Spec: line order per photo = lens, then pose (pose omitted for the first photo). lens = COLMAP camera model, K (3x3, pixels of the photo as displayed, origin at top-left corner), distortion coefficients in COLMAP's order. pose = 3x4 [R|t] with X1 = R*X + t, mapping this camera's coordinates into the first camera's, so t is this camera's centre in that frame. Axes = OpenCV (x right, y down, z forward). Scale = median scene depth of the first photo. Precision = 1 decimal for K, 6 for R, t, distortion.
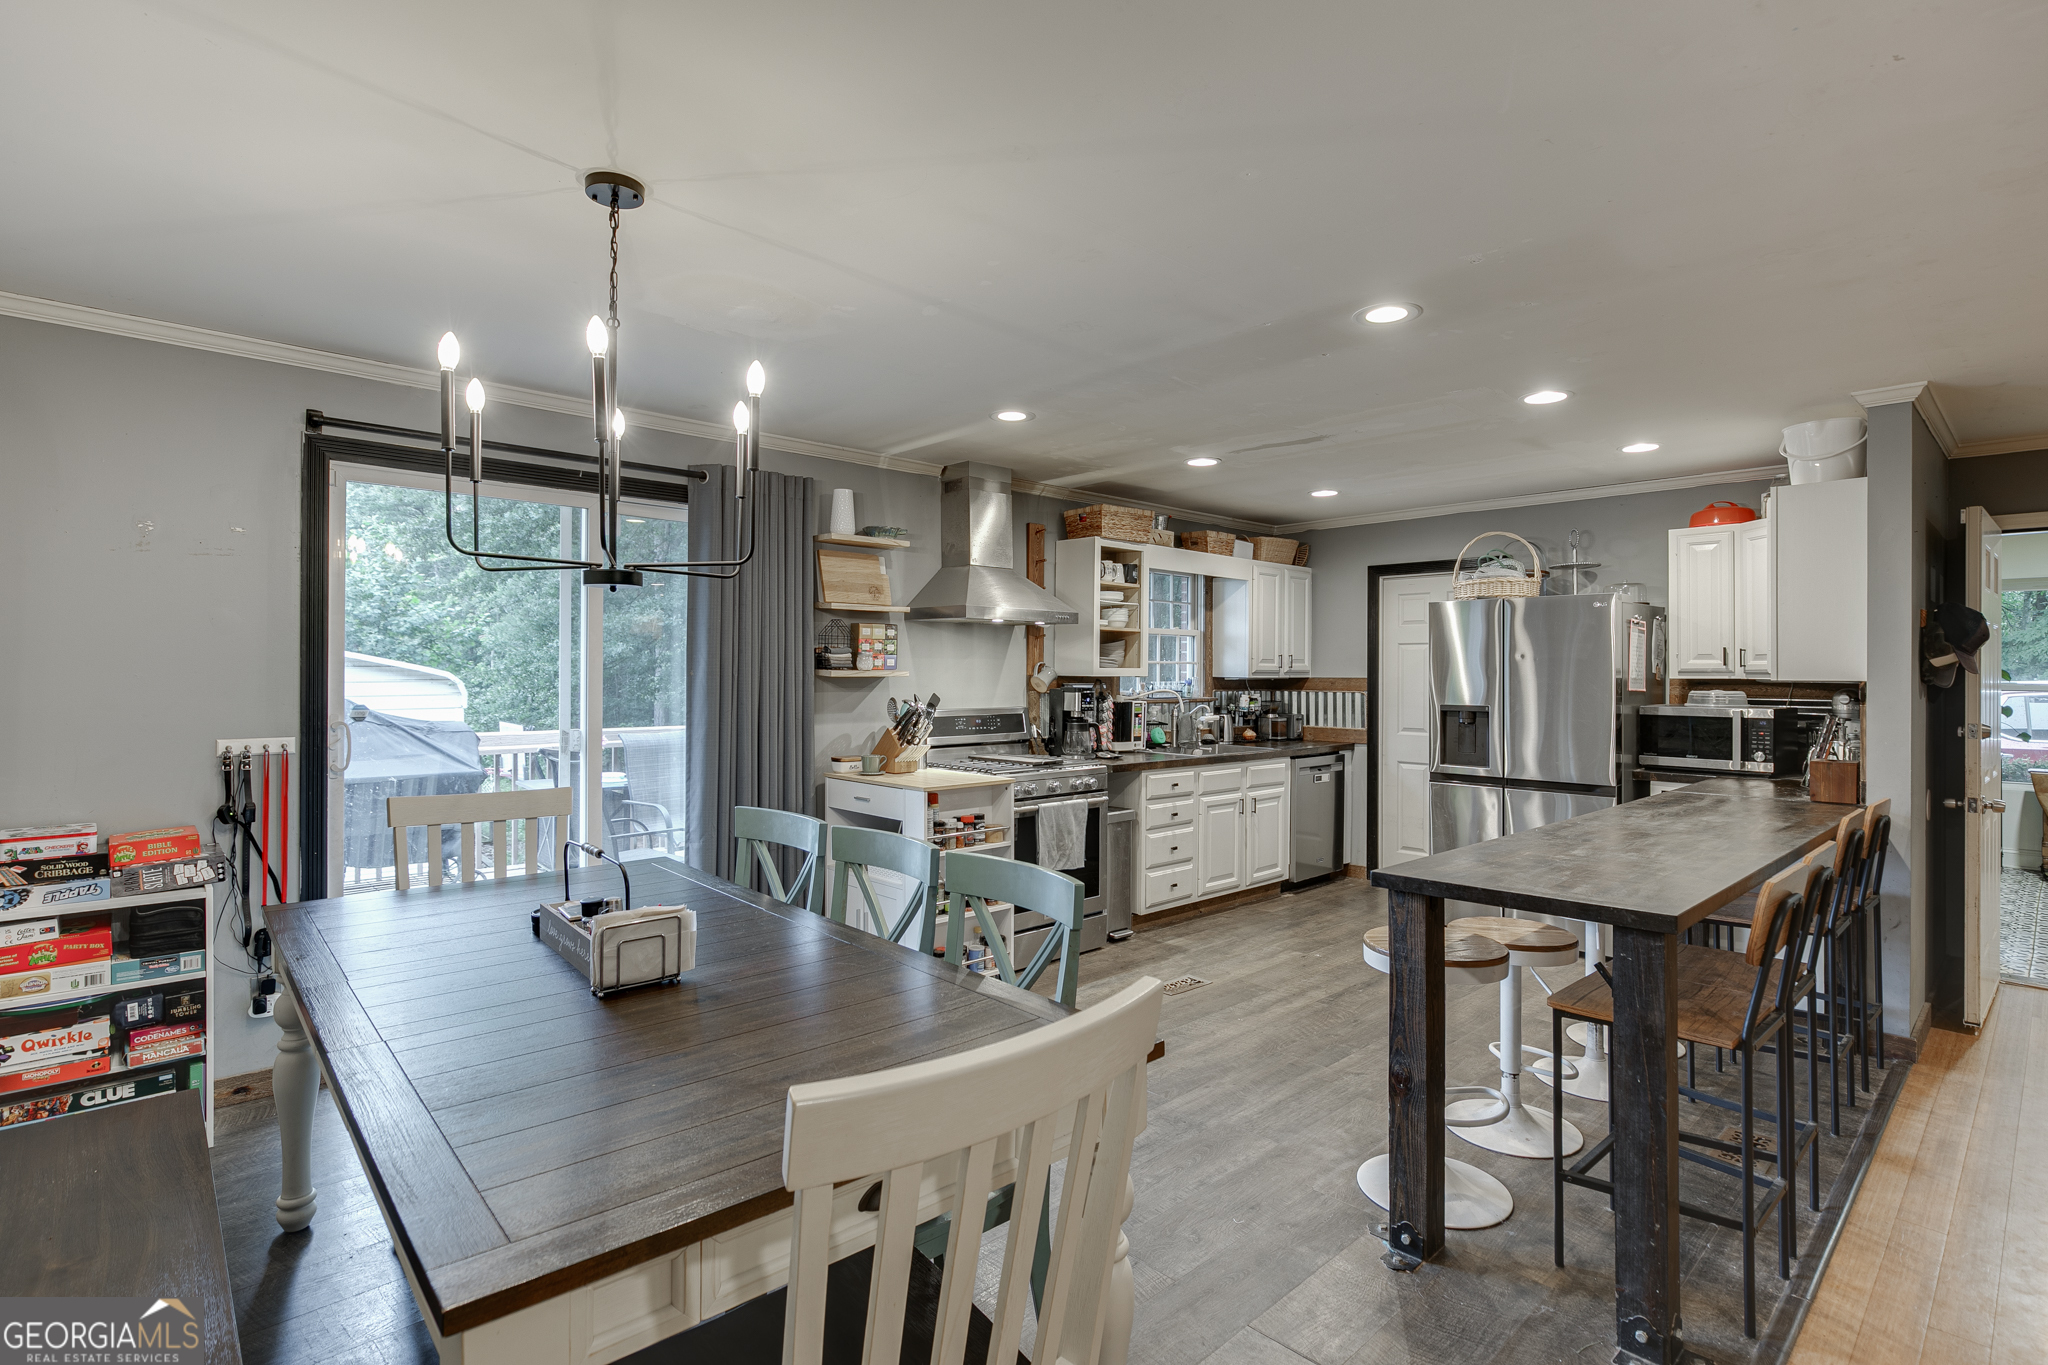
lens RADIAL K [[986.7, 0, 1015.2], [0, 986.7, 672.3], [0, 0, 1]] dist [-0.011108, 0.000817]
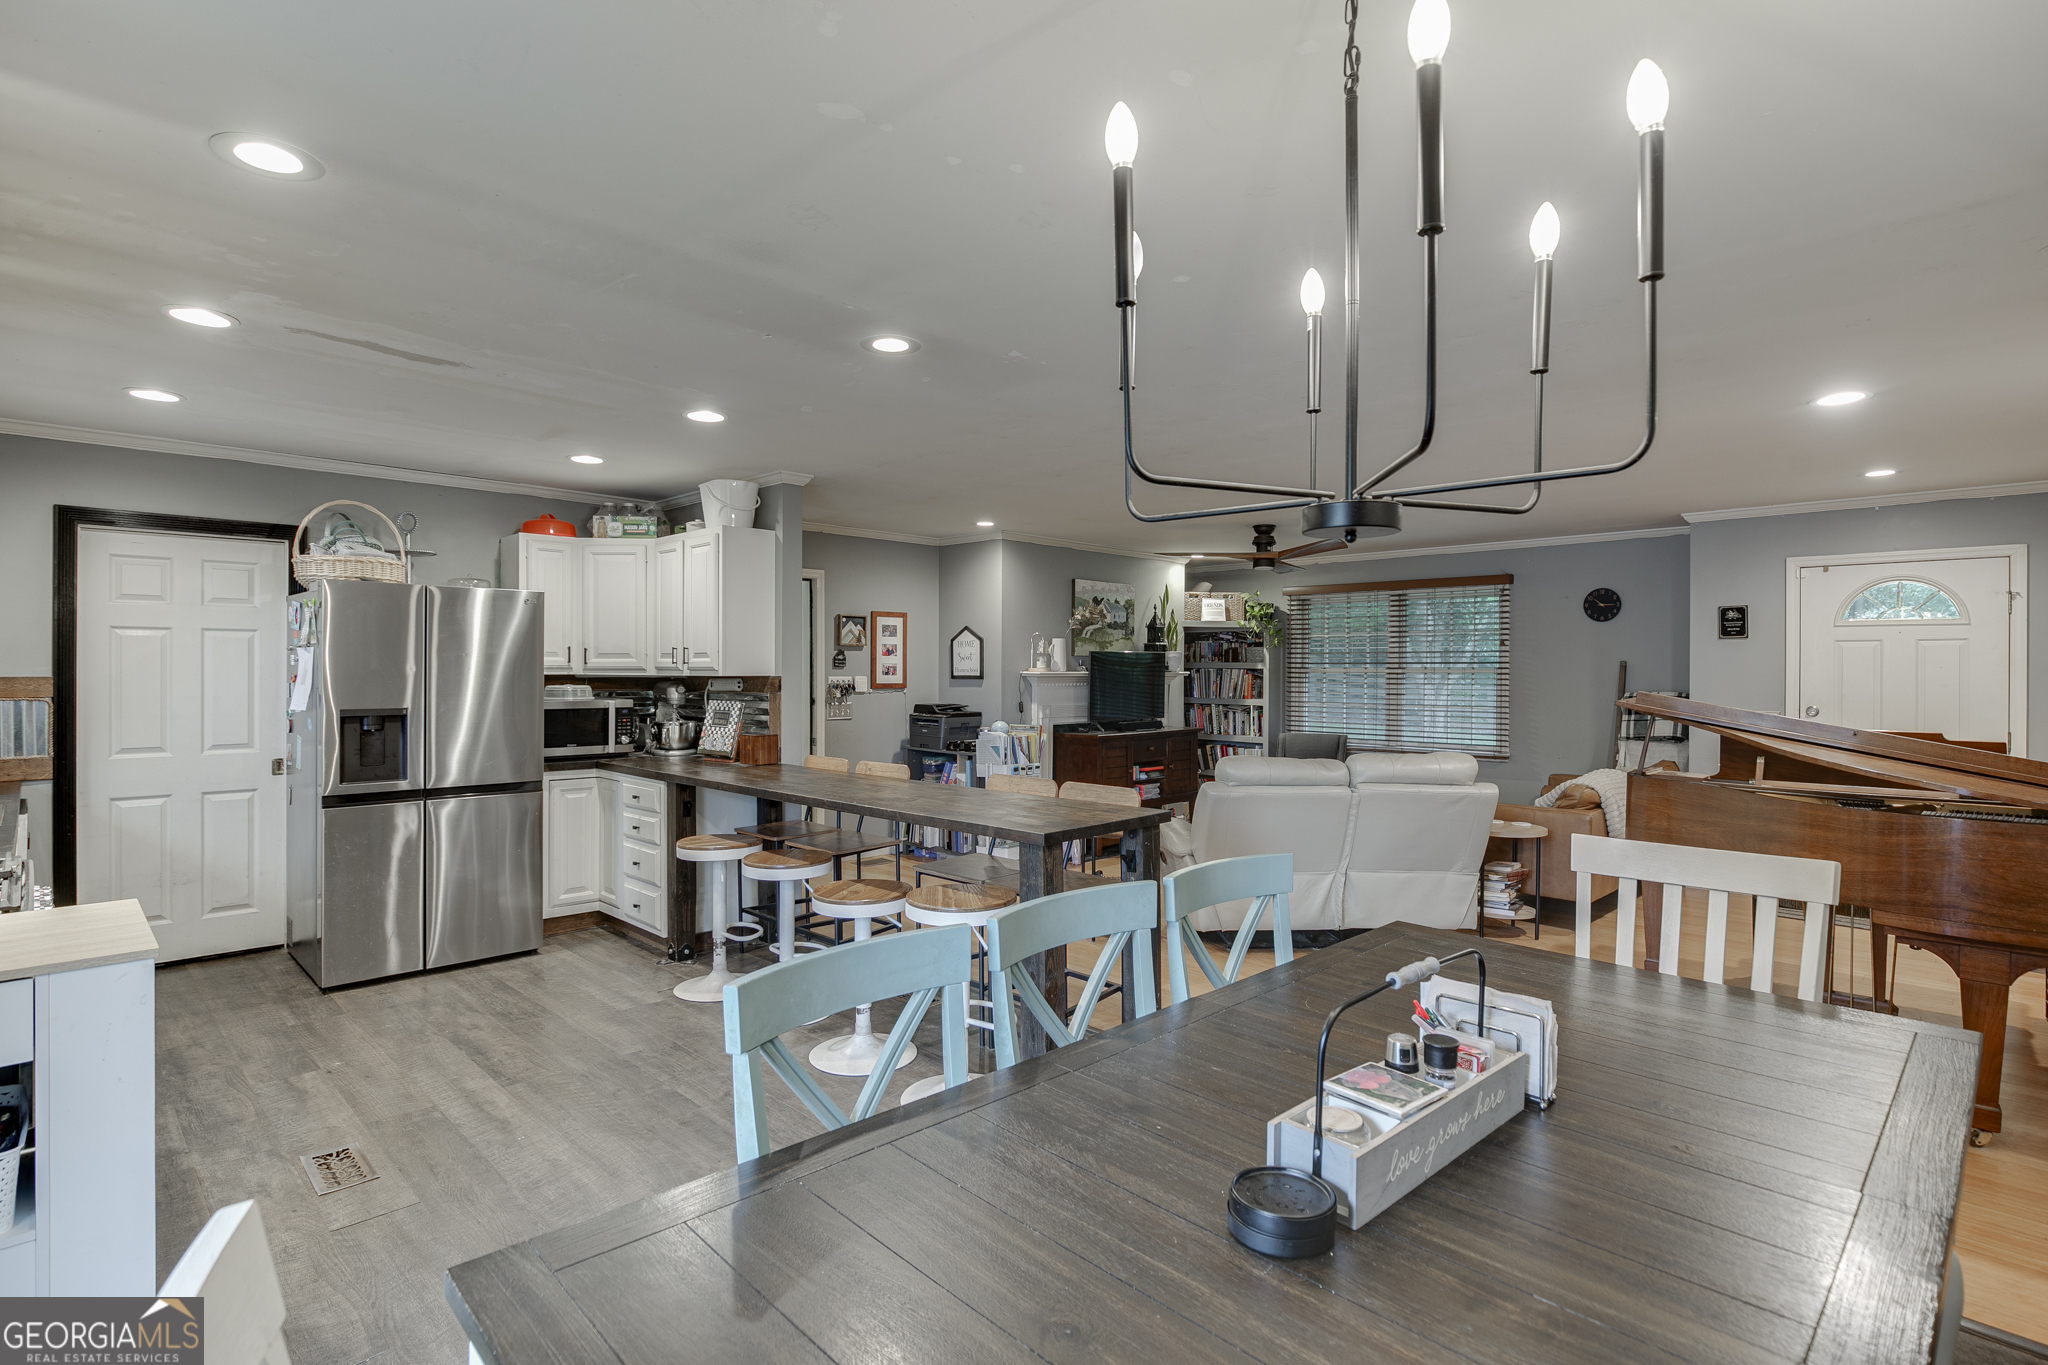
lens RADIAL K [[986.7, 0, 1020.6], [0, 986.7, 672.4], [0, 0, 1]] dist [-0.011108, 0.000817]
pose [[-0.043053, -0.005948, 0.999055, -0.429951], [-0.002819, 0.999979, 0.005832, -0.004017], [-0.999069, -0.002565, -0.043069, 0.535698]]
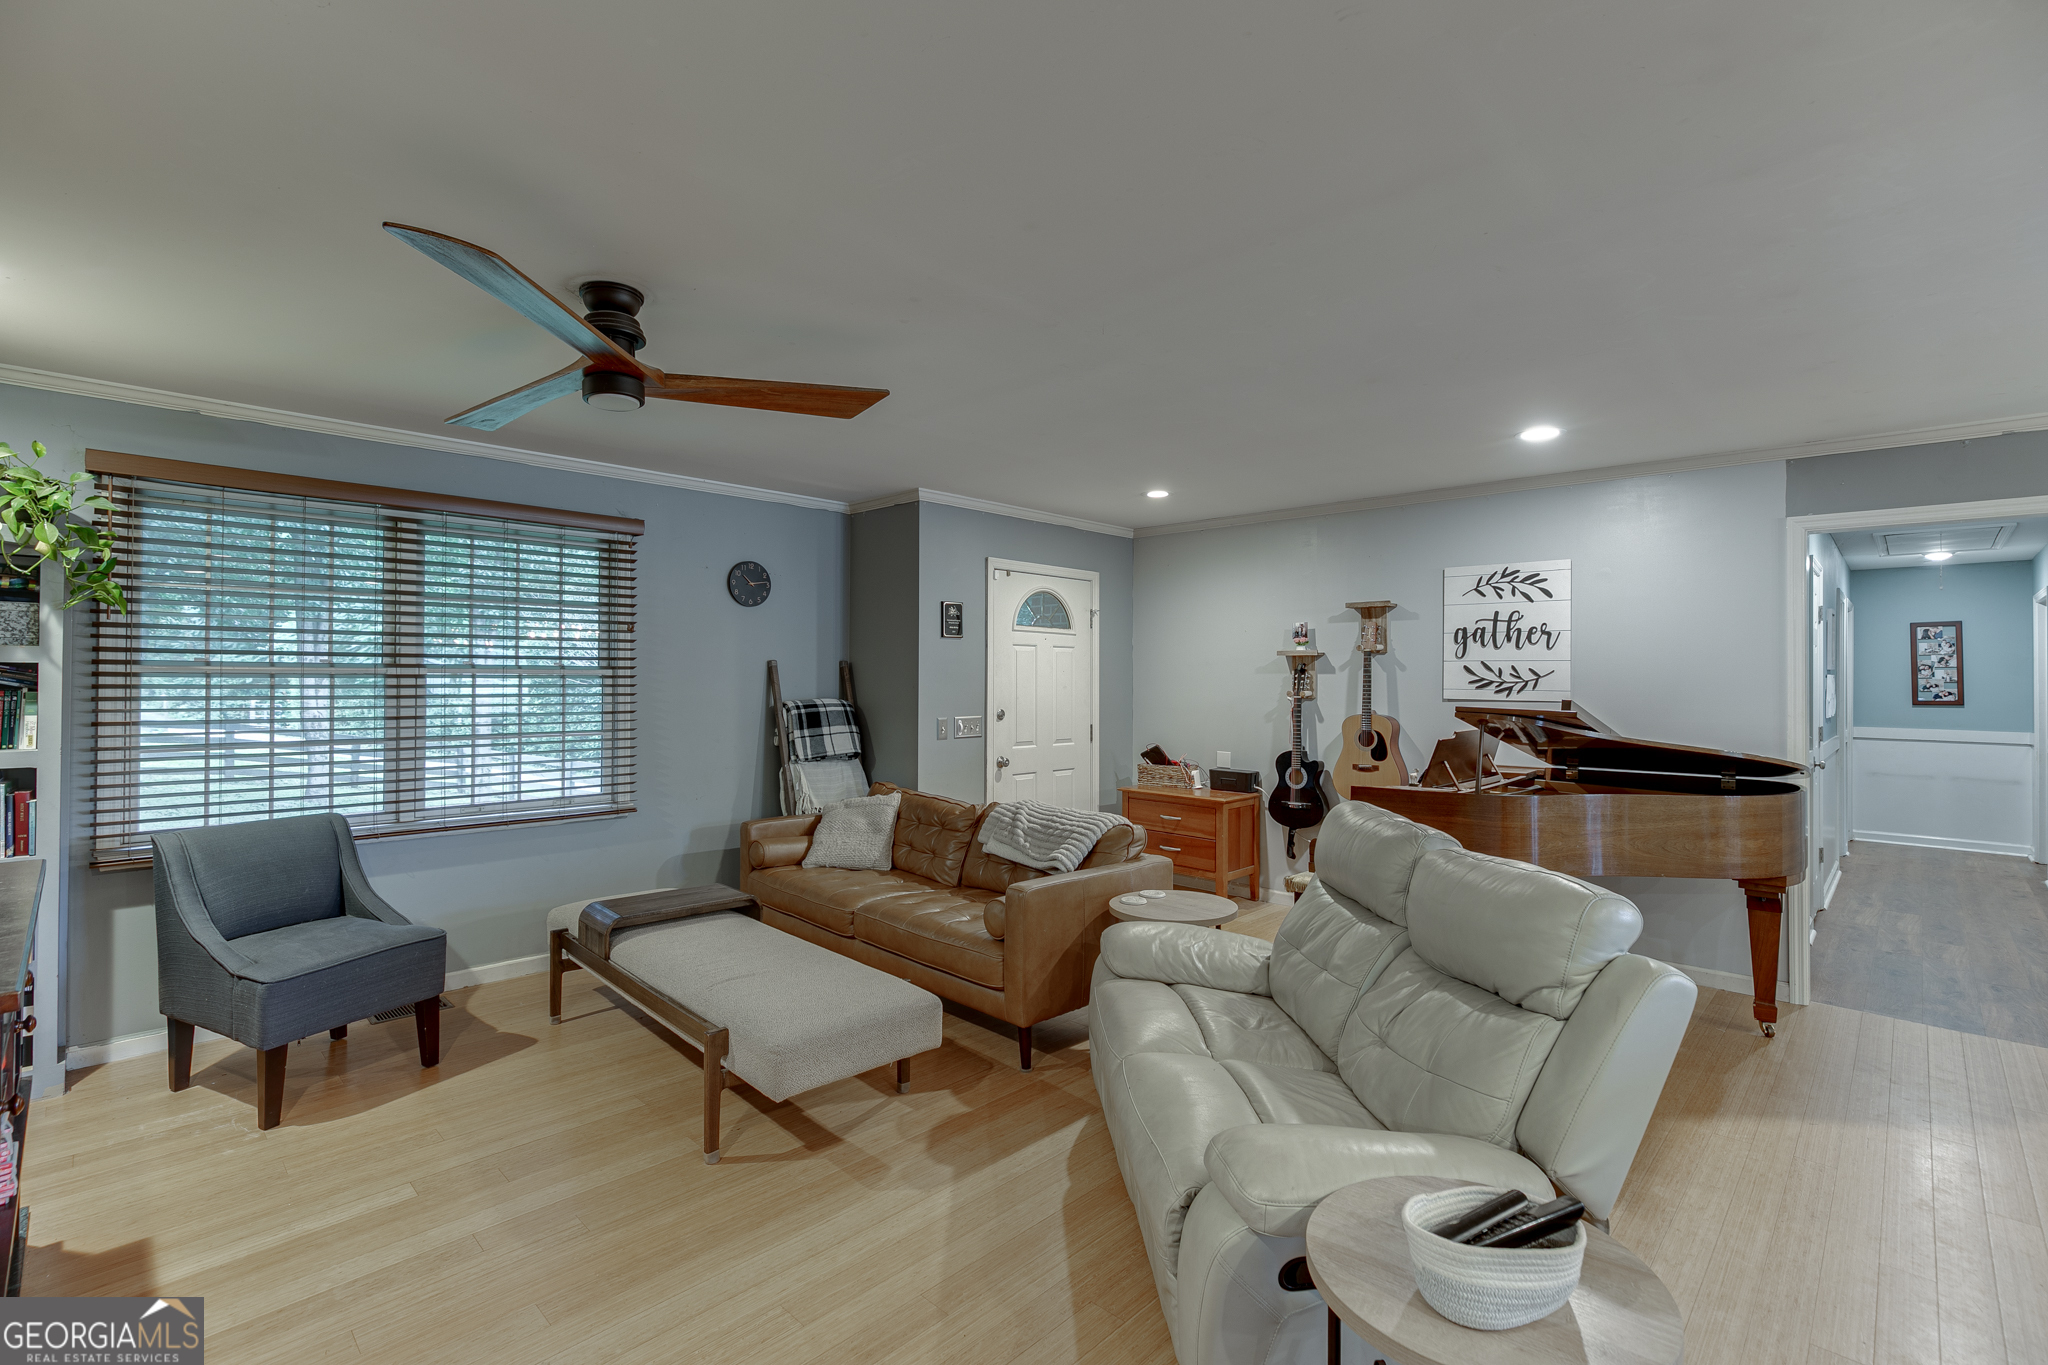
lens RADIAL K [[919.9, 0, 1030.1], [0, 919.9, 673.2], [0, 0, 1]] dist [-0.016969, 0.004420]
pose [[-0.998535, -0.009507, -0.053261, 0.784153], [-0.009314, 0.999949, -0.003858, 0.001715], [0.053295, -0.003356, -0.998573, 0.642255]]
